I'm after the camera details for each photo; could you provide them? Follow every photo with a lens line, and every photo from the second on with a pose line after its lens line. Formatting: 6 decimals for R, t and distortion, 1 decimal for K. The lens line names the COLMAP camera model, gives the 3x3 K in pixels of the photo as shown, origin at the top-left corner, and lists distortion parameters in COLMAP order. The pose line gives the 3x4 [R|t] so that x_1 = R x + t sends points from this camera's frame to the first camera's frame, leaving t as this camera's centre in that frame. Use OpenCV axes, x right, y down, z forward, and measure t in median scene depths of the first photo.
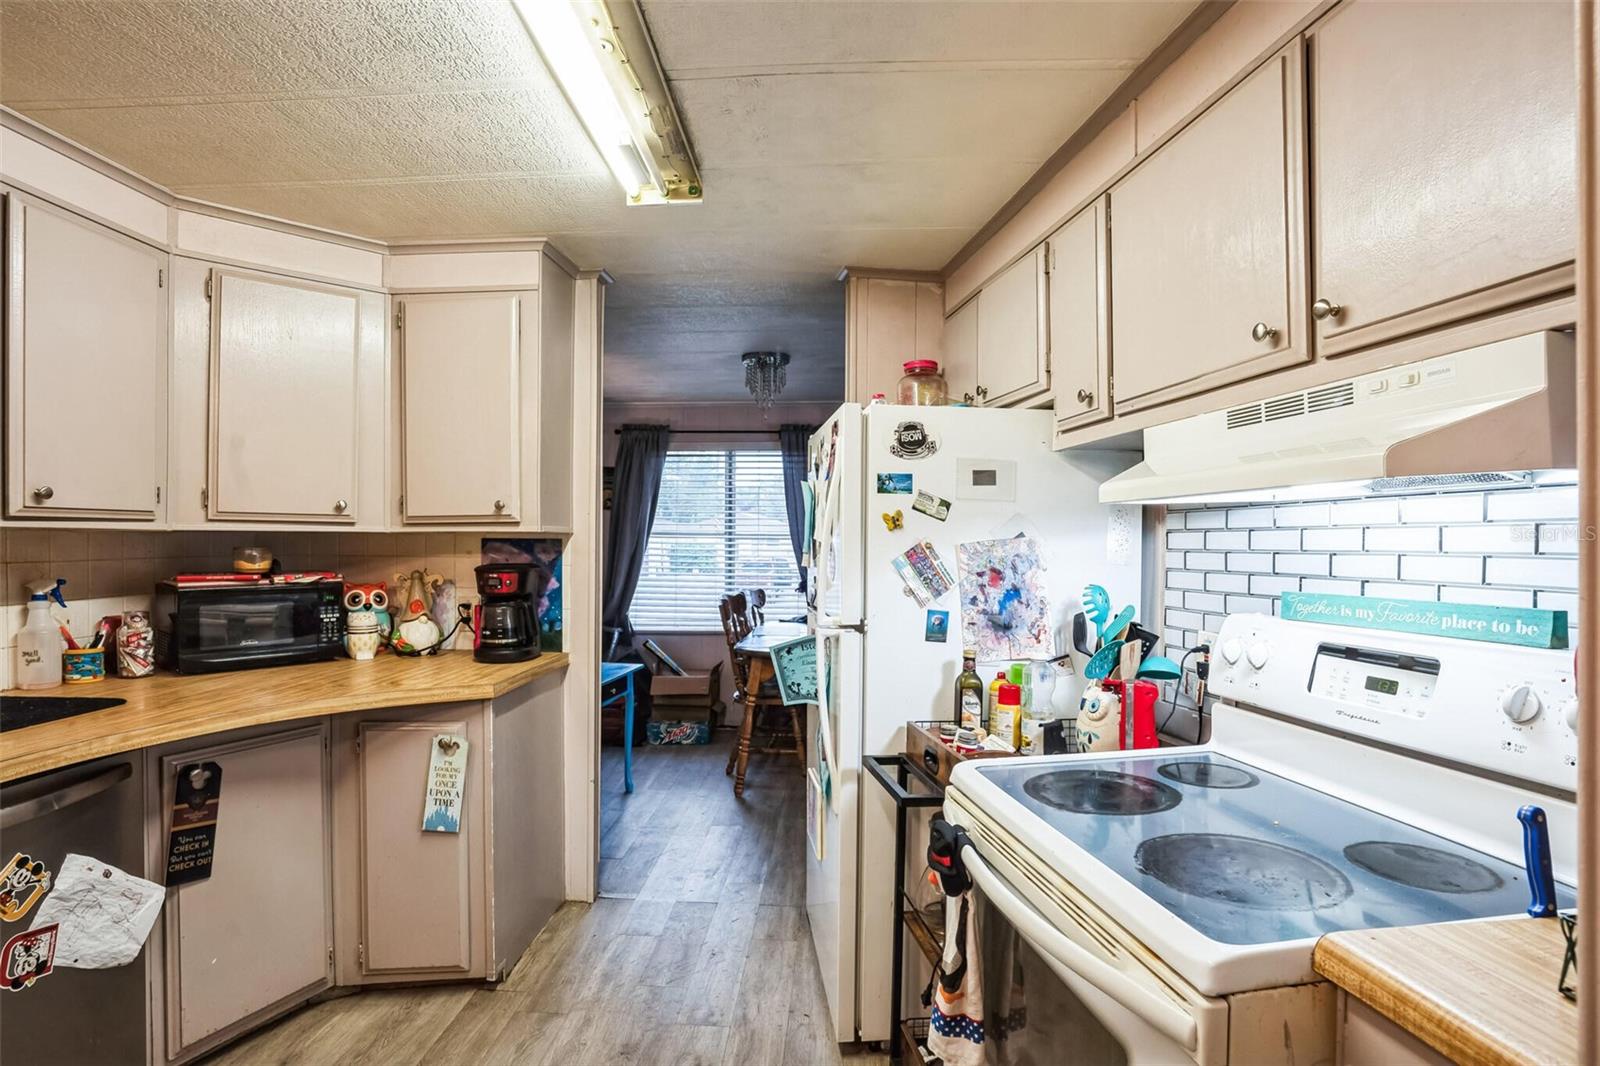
lens RADIAL K [[804.7, 0, 799.7], [0, 804.7, 548.7], [0, 0, 1]] dist [-0.069333, 0.030796]
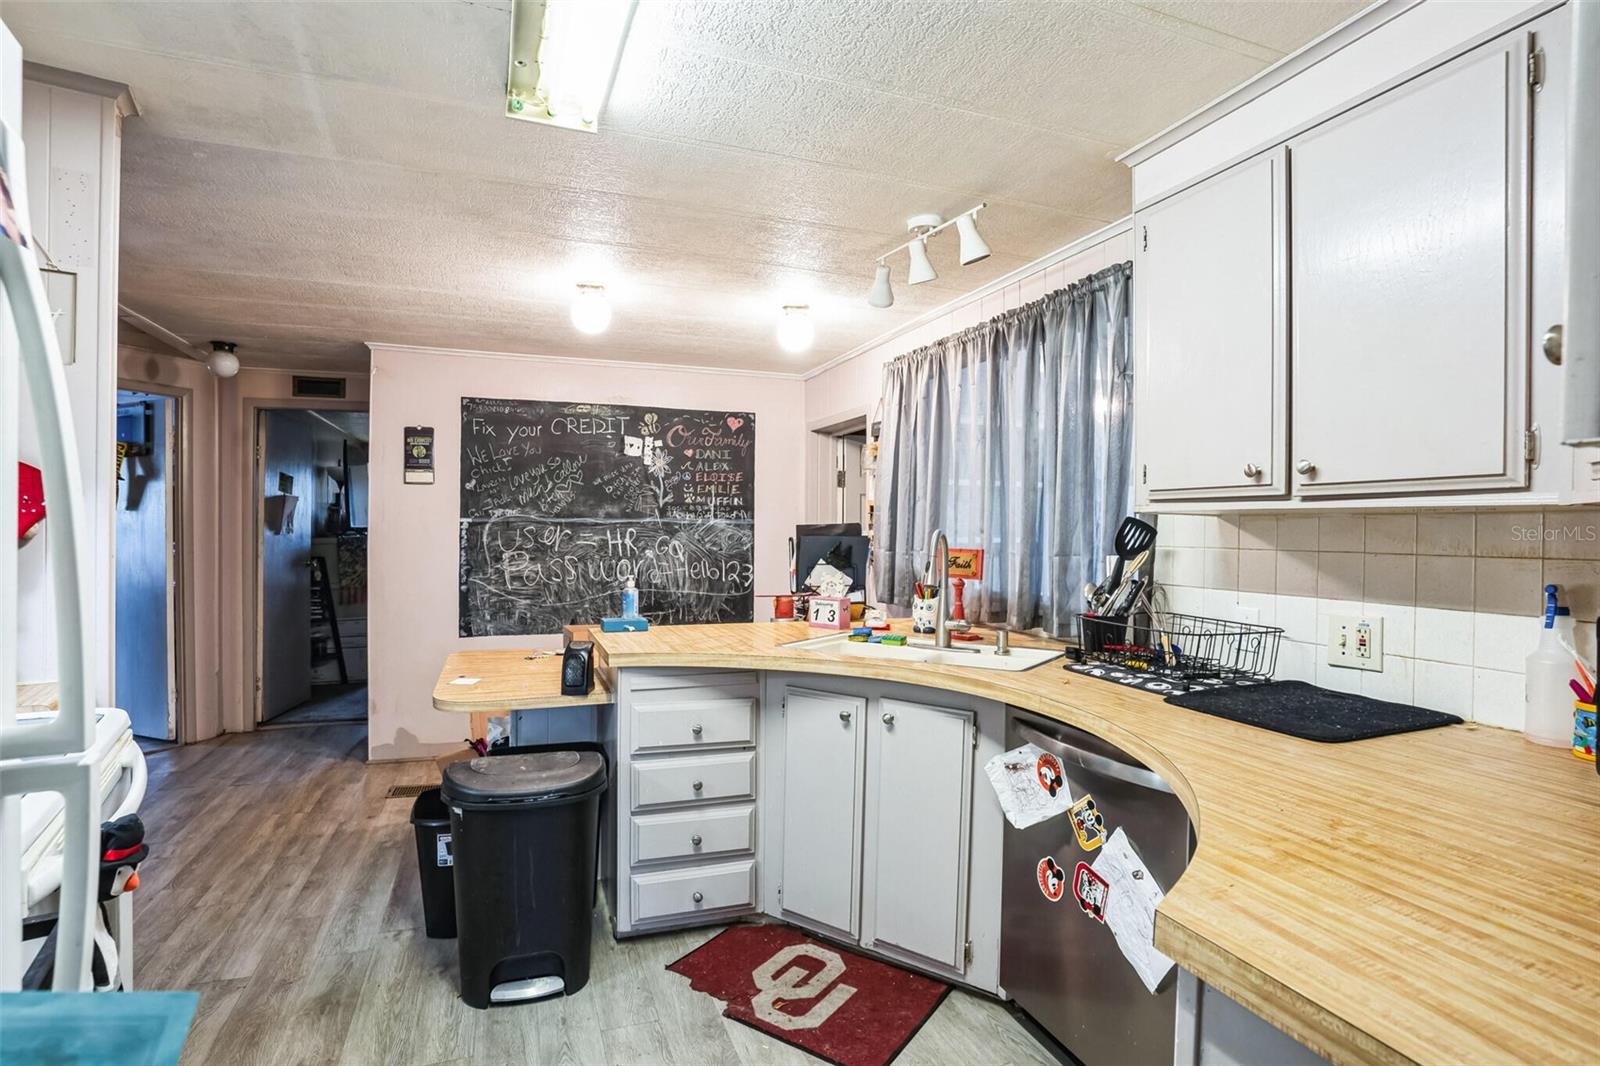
lens RADIAL K [[804.7, 0, 799.7], [0, 804.7, 548.7], [0, 0, 1]] dist [-0.069333, 0.030796]
pose [[-0.918964, -0.010774, -0.394195, -0.099363], [-0.022198, 0.999455, 0.024431, 0.007912], [0.393717, 0.031201, -0.918702, 1.235645]]
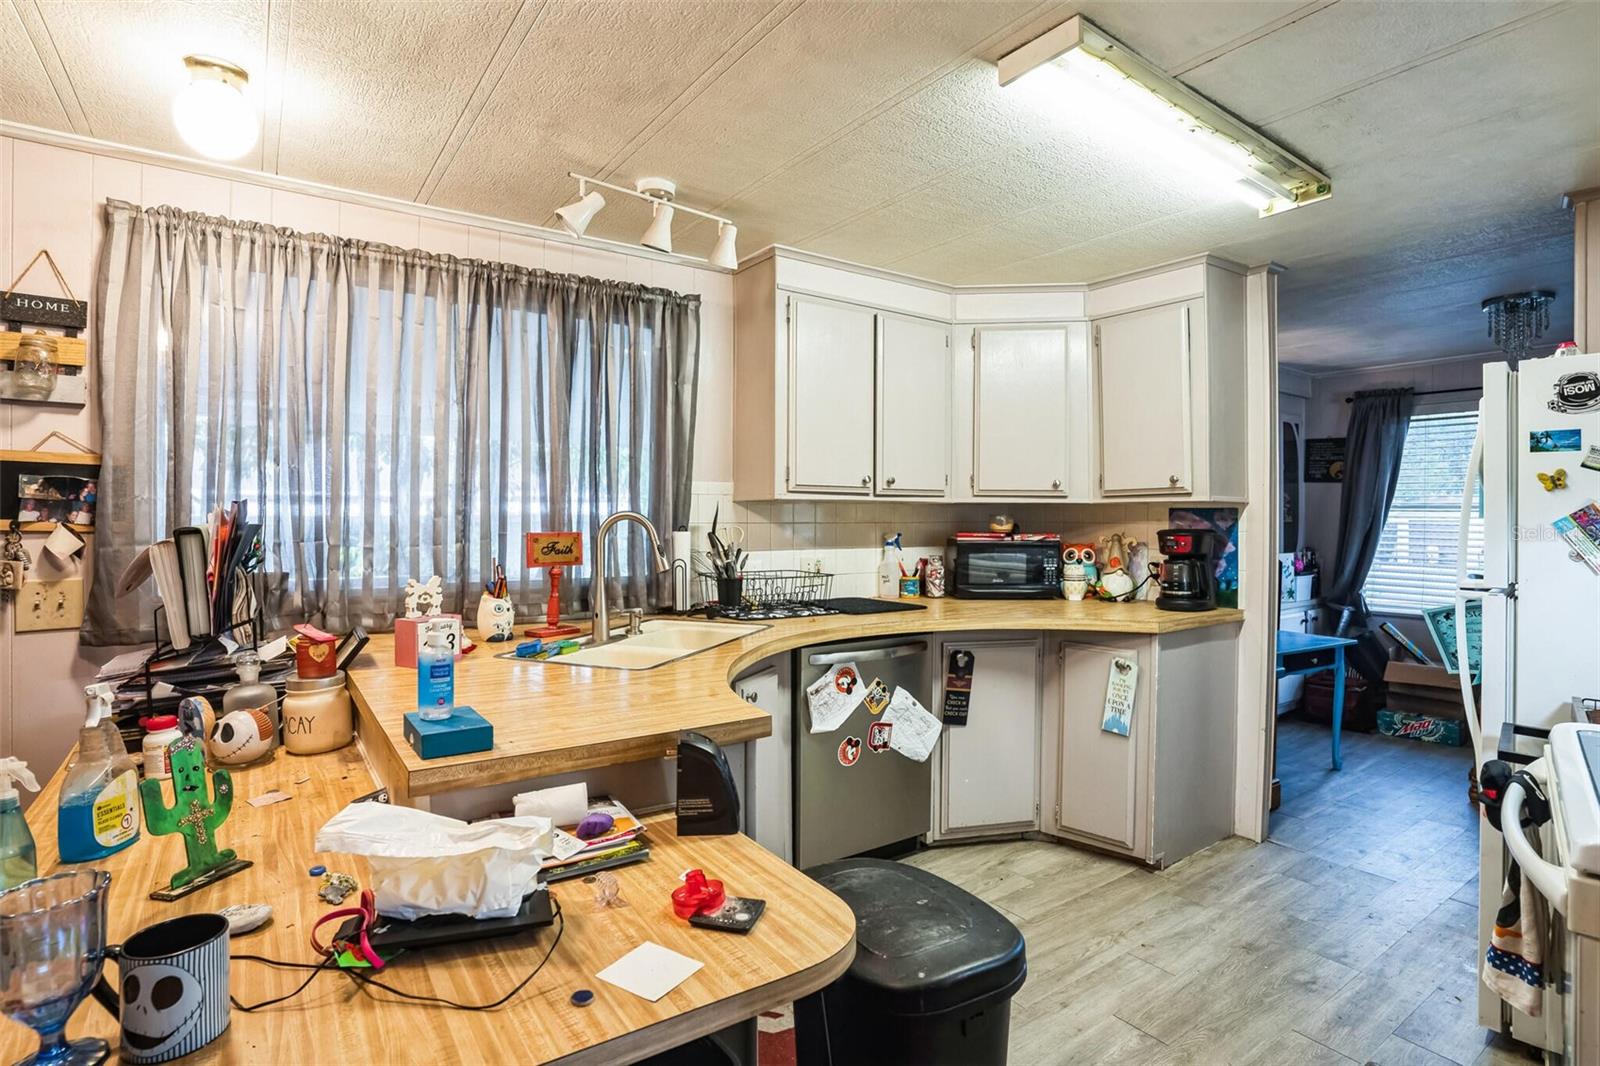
lens RADIAL K [[794.4, 0, 795.8], [0, 794.4, 519.2], [0, 0, 1]] dist [-0.040396, 0.000641]
pose [[0.617562, 0.002215, -0.786519, 0.222963], [-0.011878, 0.999908, -0.006510, 0.022061], [0.786432, 0.013363, 0.617532, -0.202576]]
